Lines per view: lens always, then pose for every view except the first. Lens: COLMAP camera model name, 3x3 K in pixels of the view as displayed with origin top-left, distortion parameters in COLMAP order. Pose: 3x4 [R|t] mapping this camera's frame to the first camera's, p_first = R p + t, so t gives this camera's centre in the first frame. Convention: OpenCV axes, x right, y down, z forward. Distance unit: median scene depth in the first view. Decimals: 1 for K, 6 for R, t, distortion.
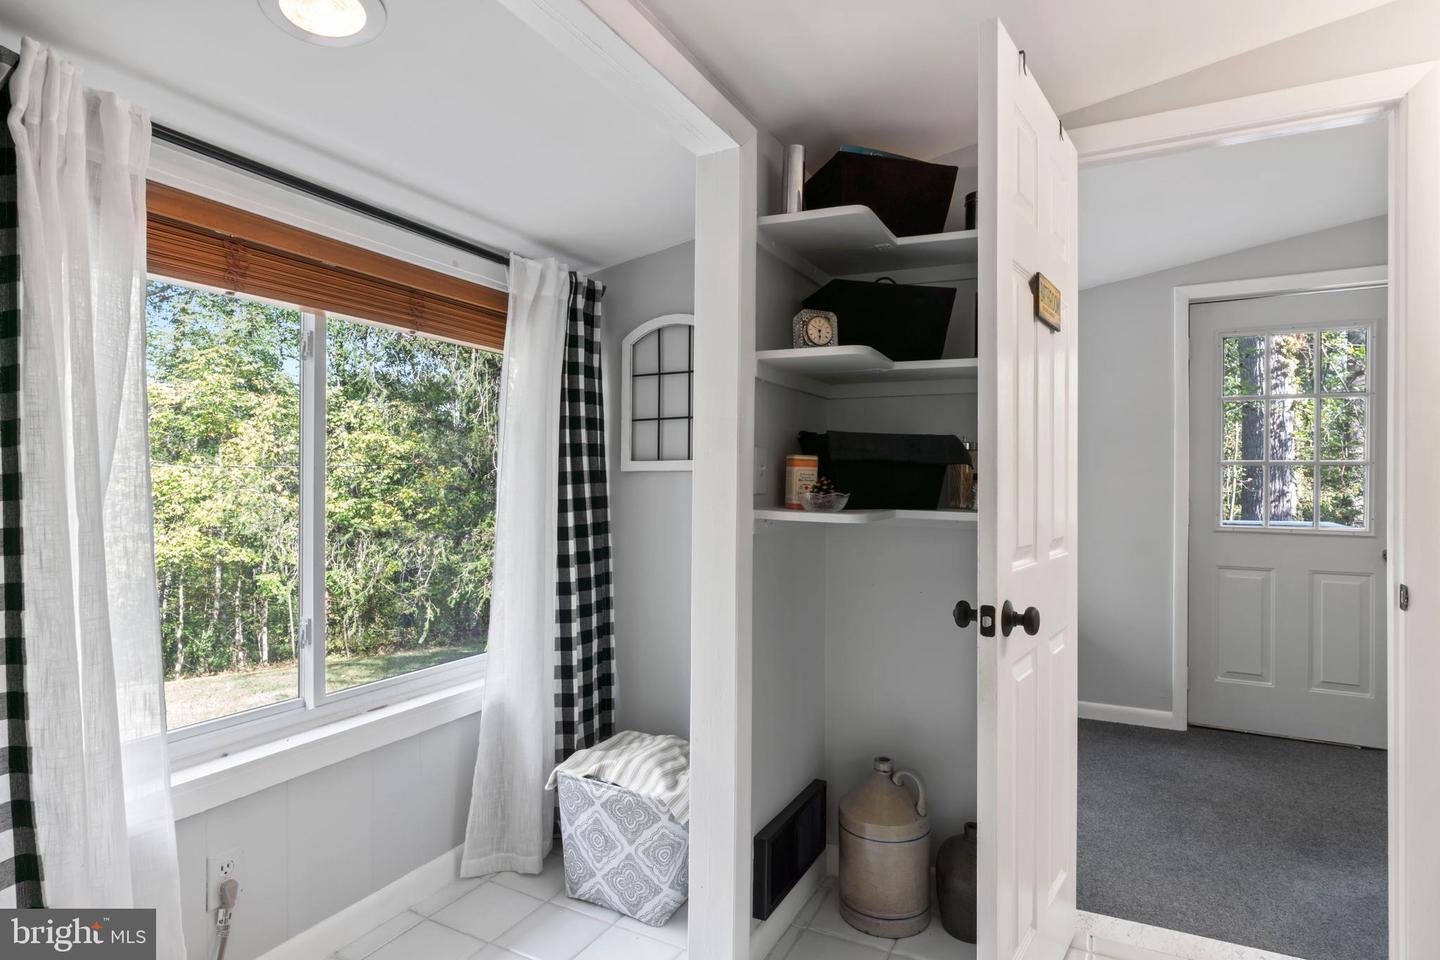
lens RADIAL K [[744.7, 0, 721.3], [0, 744.7, 481.7], [0, 0, 1]] dist [-0.002915, 0.001779]
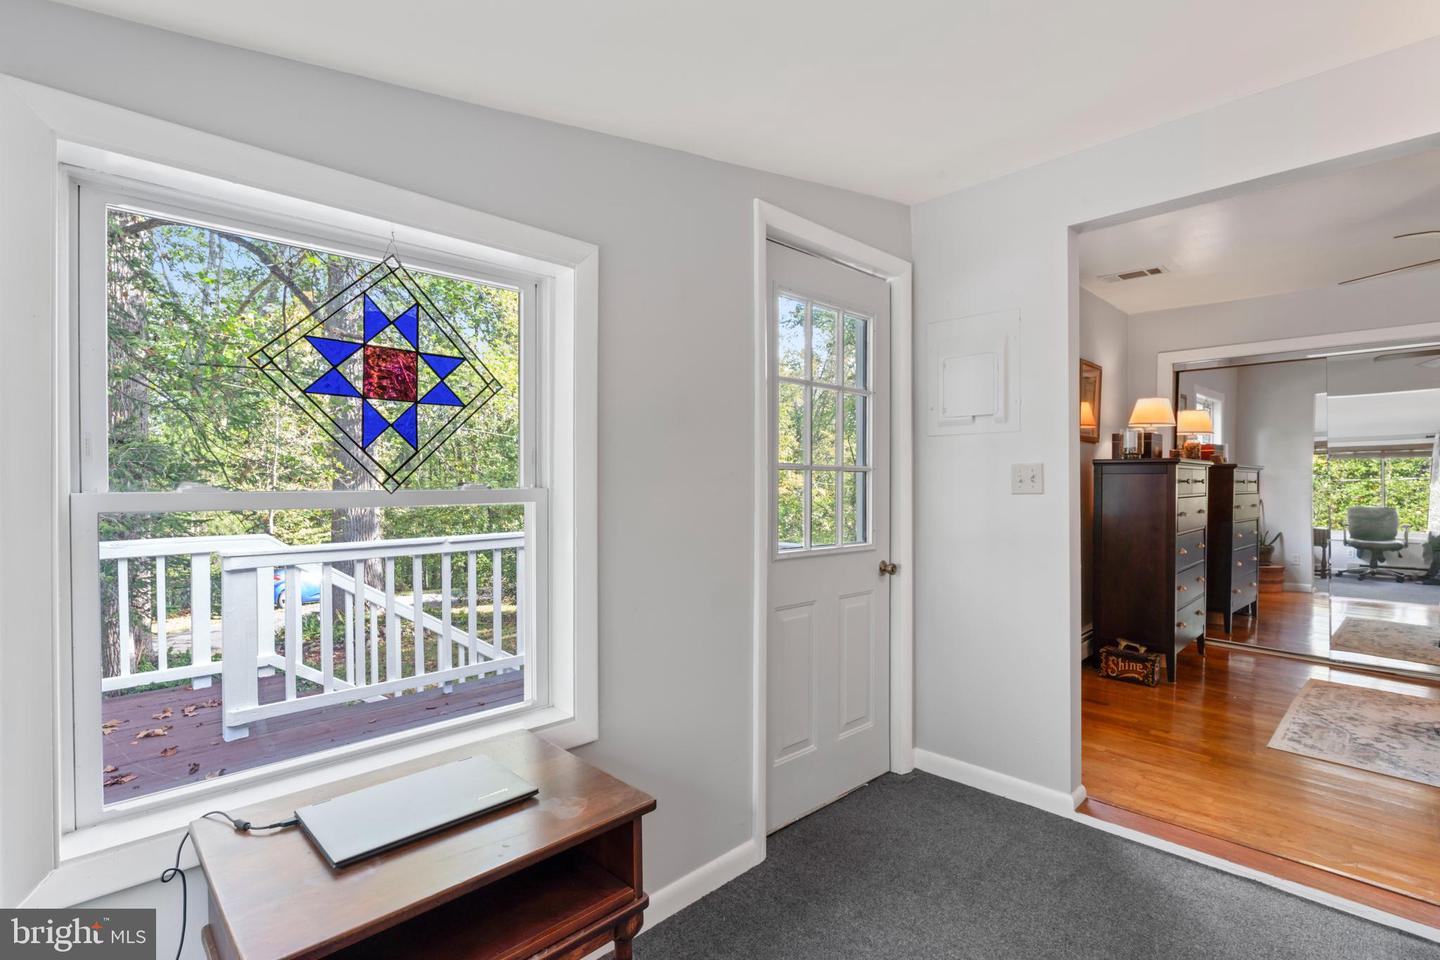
lens RADIAL K [[671.8, 0, 720.7], [0, 671.8, 480.3], [0, 0, 1]] dist [-0.000358, 0.000001]
pose [[0.300830, -0.011385, 0.953610, 0.031063], [0.002167, 0.999934, 0.011255, -0.019283], [-0.953675, -0.001319, 0.300835, 0.875828]]
